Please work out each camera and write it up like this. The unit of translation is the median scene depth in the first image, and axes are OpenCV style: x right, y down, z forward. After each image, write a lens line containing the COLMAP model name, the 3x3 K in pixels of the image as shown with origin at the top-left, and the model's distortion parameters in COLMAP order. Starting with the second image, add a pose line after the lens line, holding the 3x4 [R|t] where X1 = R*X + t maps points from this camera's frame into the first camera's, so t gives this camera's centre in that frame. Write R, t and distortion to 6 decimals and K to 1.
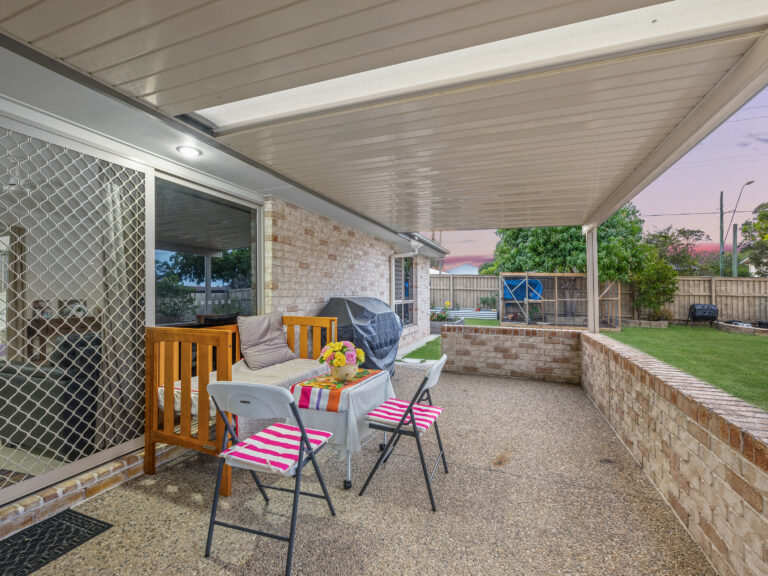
lens RADIAL K [[348.2, 0, 386.2], [0, 348.2, 289.6], [0, 0, 1]] dist [0.001316, 0.000494]
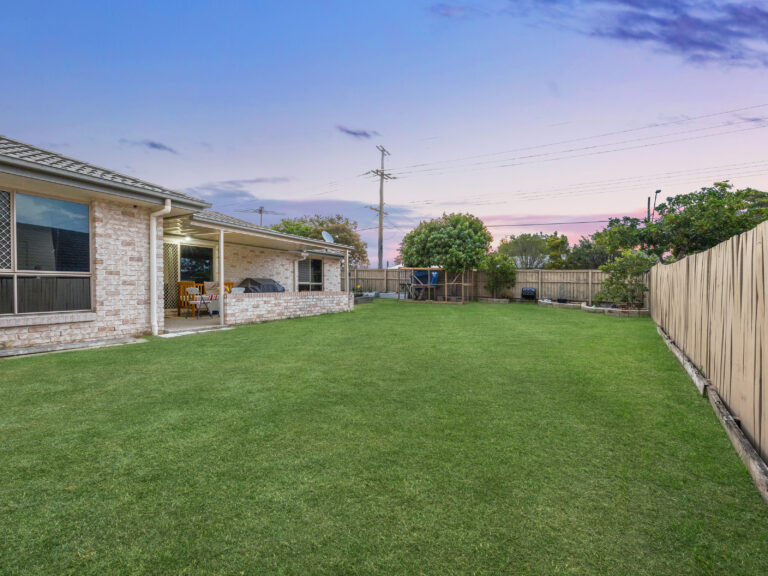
lens RADIAL K [[348.2, 0, 381.0], [0, 348.2, 291.1], [0, 0, 1]] dist [0.001316, 0.000494]
pose [[0.988747, 0.008088, -0.149376, 0.850202], [-0.004829, 0.999743, 0.022168, 0.042266], [0.149516, -0.021197, 0.988532, -1.003767]]
